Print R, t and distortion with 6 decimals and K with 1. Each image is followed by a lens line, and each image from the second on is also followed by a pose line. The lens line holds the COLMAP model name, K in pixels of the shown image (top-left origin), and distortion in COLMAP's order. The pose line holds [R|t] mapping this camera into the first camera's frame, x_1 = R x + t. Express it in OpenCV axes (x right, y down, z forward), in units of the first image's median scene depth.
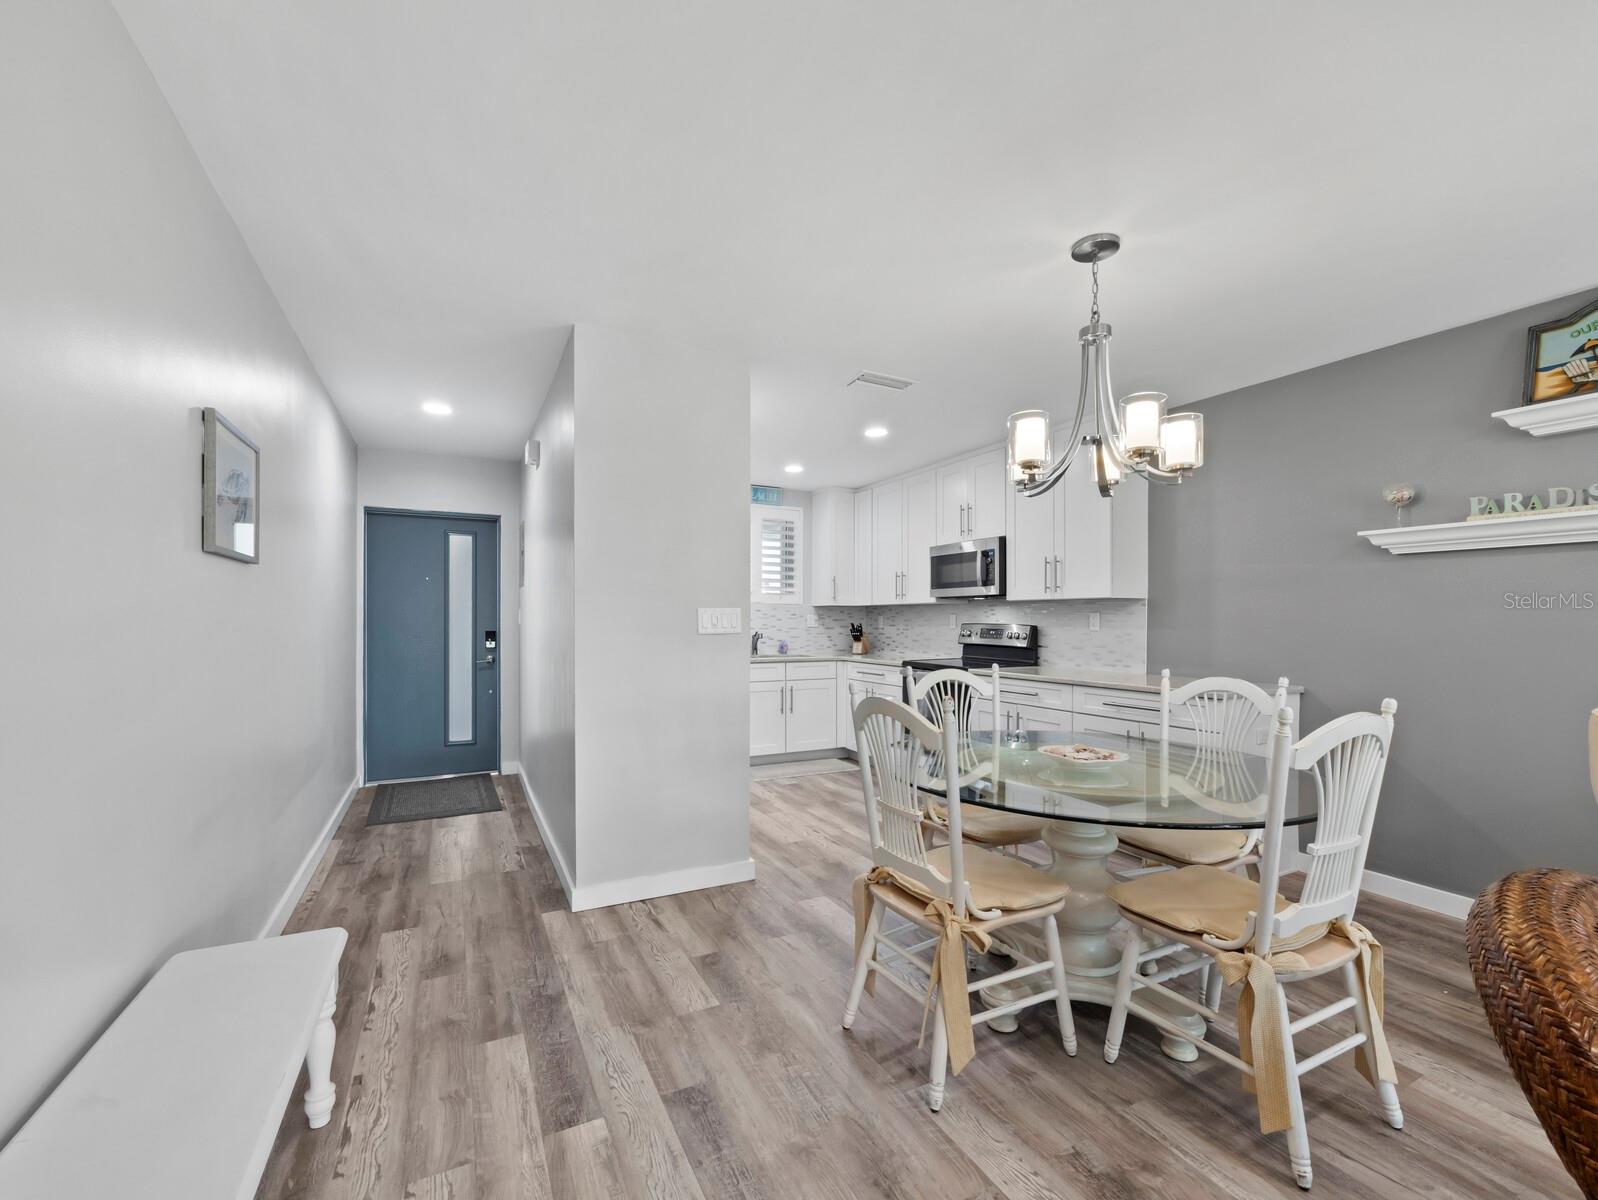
lens RADIAL K [[684.6, 0, 801.8], [0, 684.6, 621.3], [0, 0, 1]] dist [-0.002663, -0.000227]
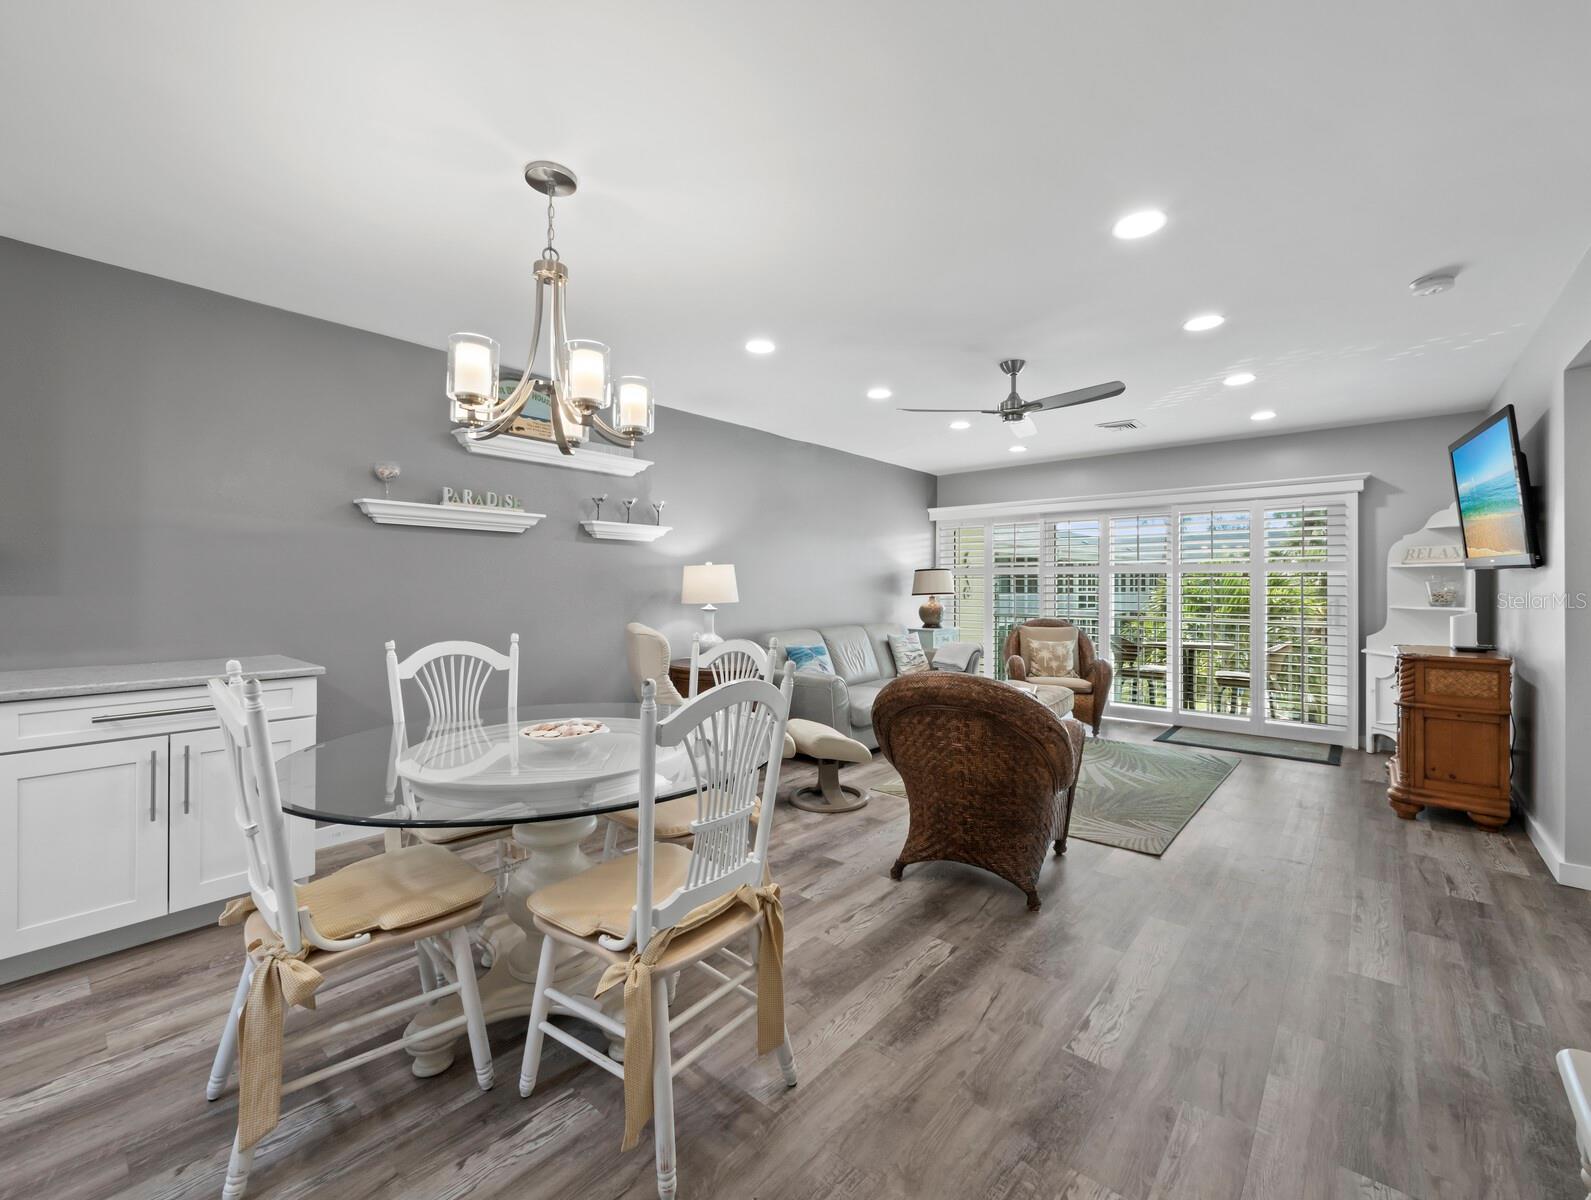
lens RADIAL K [[665.0, 0, 806.5], [0, 665.0, 581.3], [0, 0, 1]] dist [-0.001842, -0.000280]
pose [[-0.380547, 0.000817, 0.924761, -0.227565], [-0.003744, 0.999990, -0.002424, -0.001708], [-0.924754, -0.004385, -0.380540, 0.443127]]
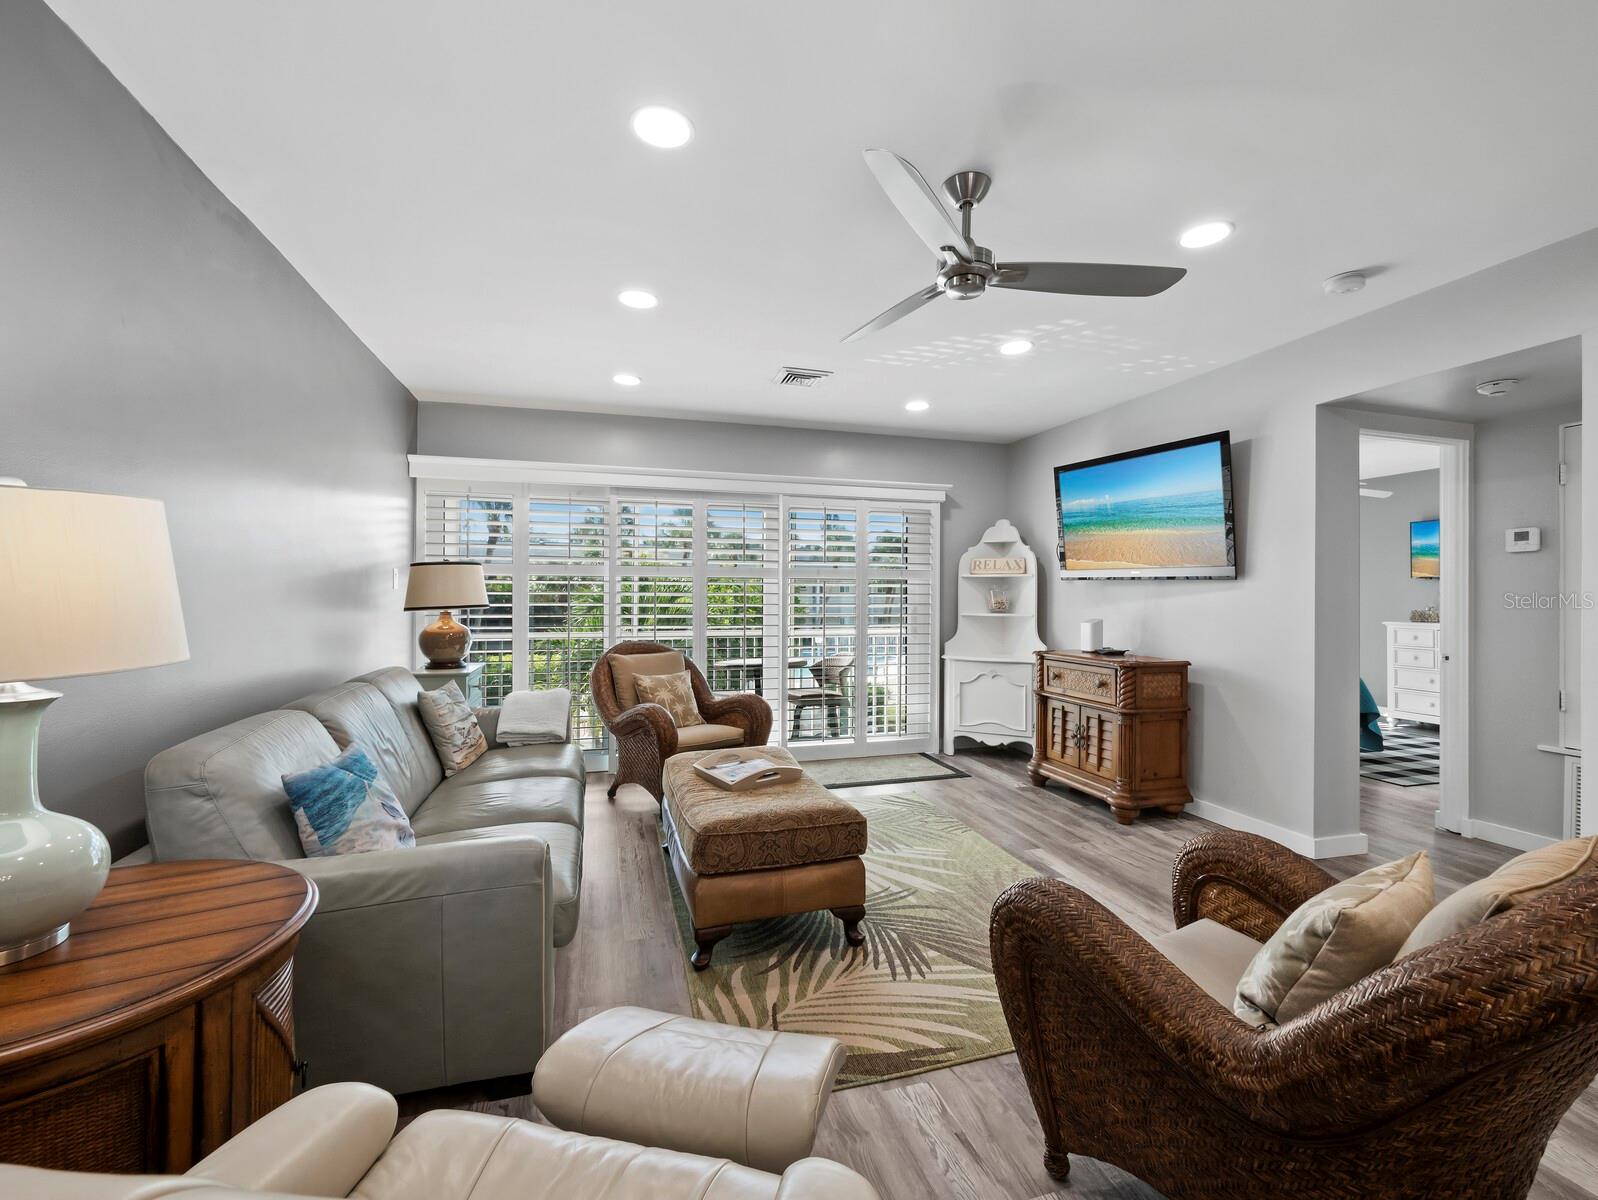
lens RADIAL K [[683.4, 0, 802.4], [0, 683.4, 591.5], [0, 0, 1]] dist [-0.001289, 0.000005]
pose [[-0.982762, -0.008483, 0.184680, 0.364687], [-0.009442, 0.999946, -0.004315, 0.001846], [-0.184633, -0.005984, -0.982789, 0.376485]]
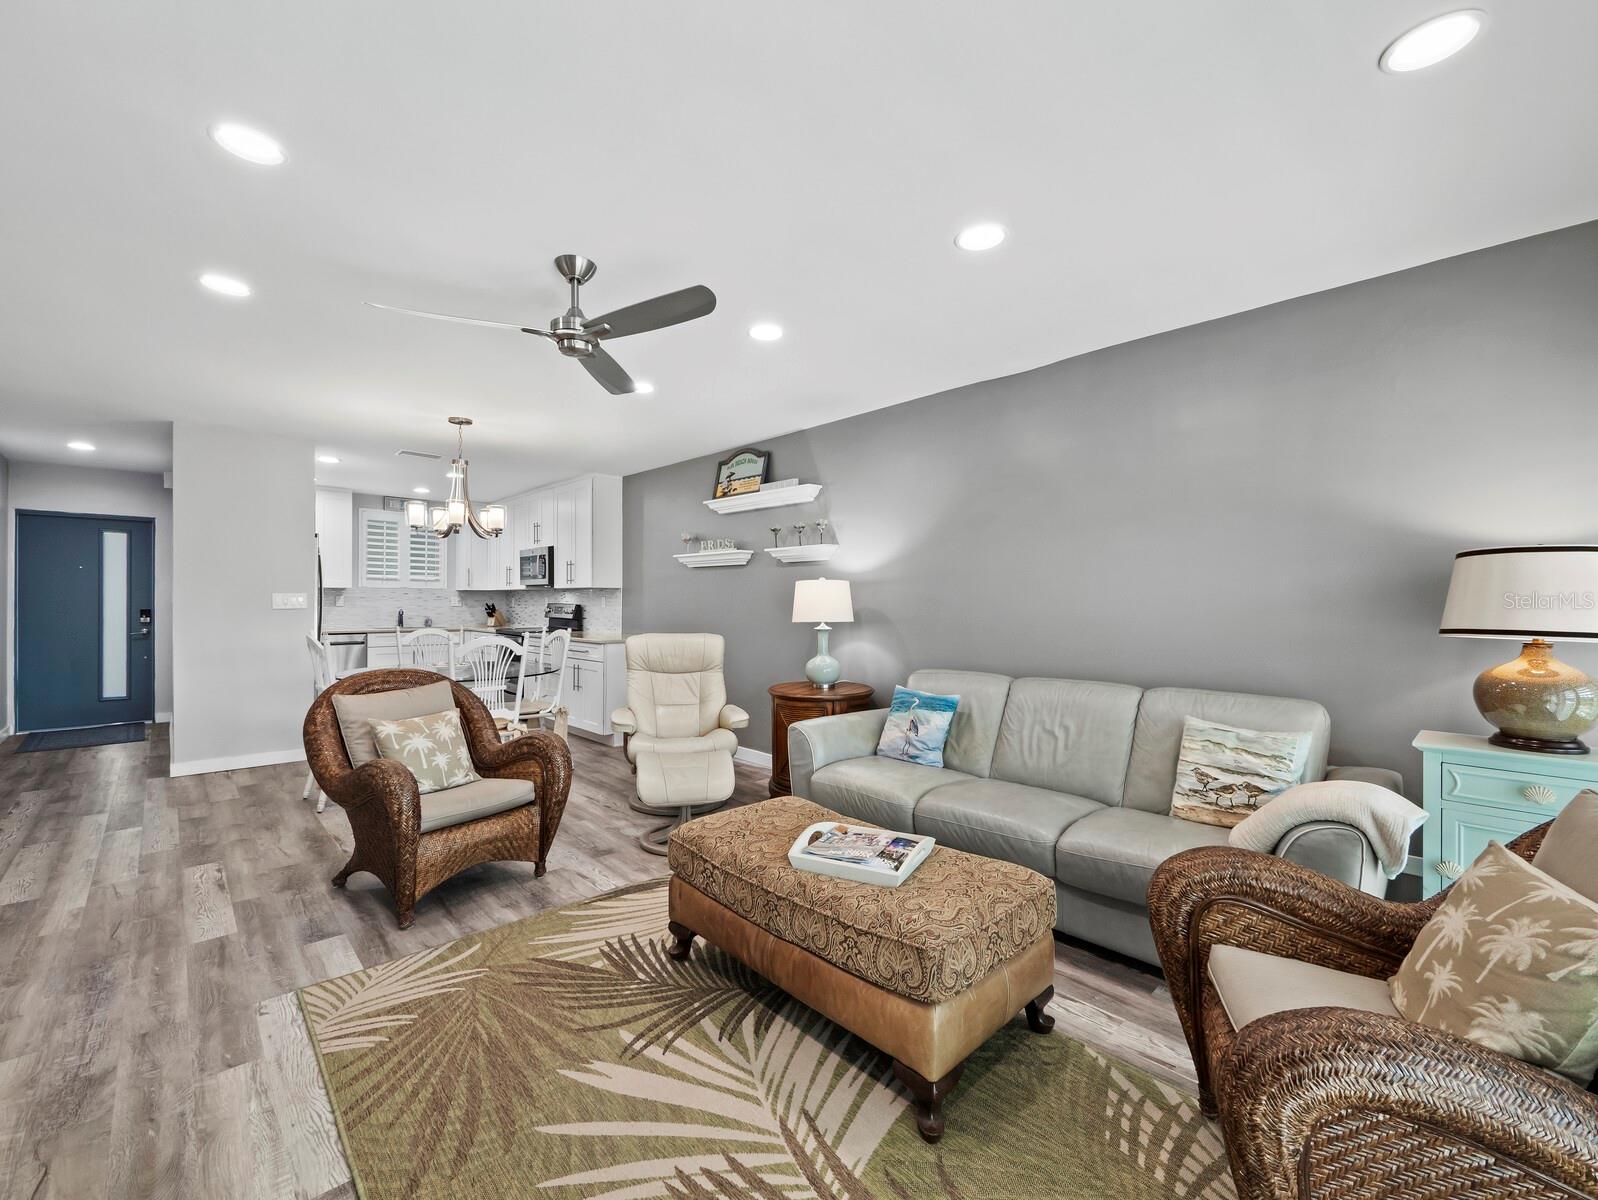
lens RADIAL K [[669.5, 0, 799.0], [0, 669.5, 600.0], [0, 0, 1]] dist [-0.001084, 0.000112]
pose [[0.960556, 0.001596, 0.278082, 0.365627], [-0.000383, 0.999990, -0.004419, 0.002077], [-0.278086, 0.004138, 0.960547, -0.528394]]
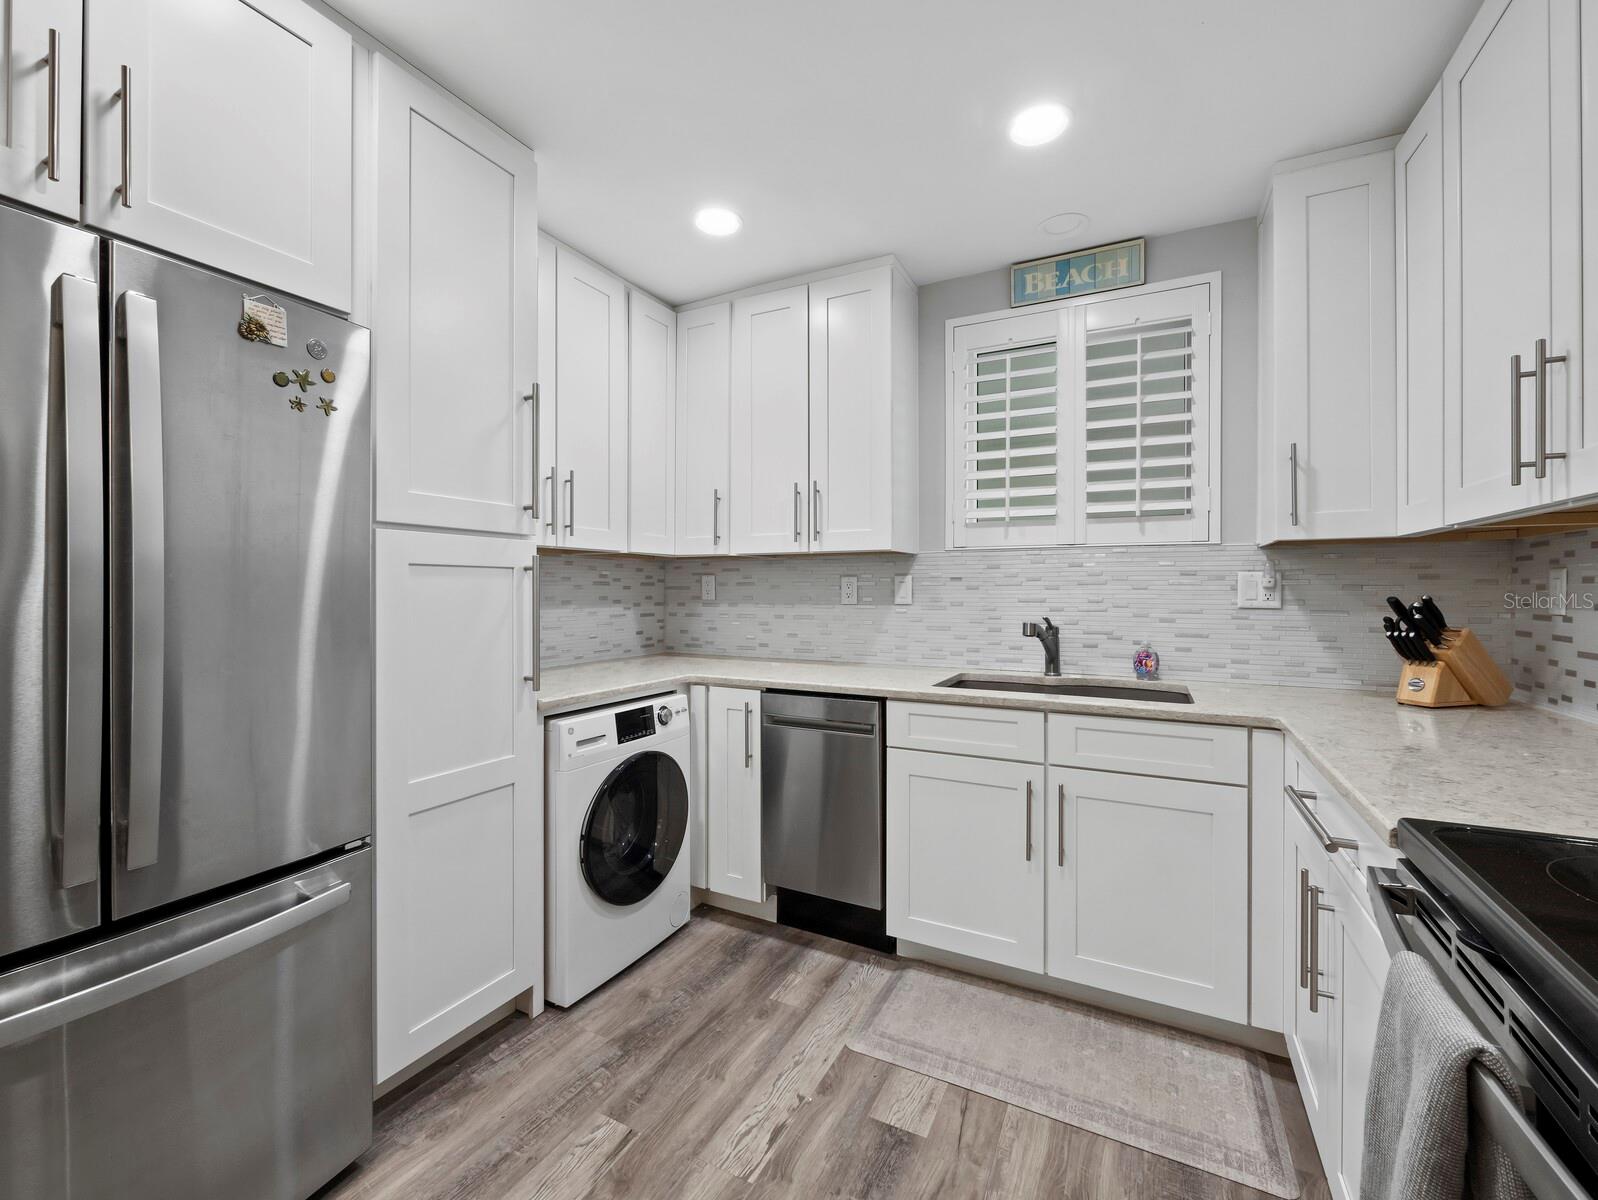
lens RADIAL K [[669.4, 0, 802.8], [0, 669.4, 590.1], [0, 0, 1]] dist [-0.003135, -0.000149]
pose [[0.579486, -0.003229, -0.814976, 0.196784], [0.000248, 0.999993, -0.003786, 0.000865], [0.814982, 0.001992, 0.579483, 0.778320]]
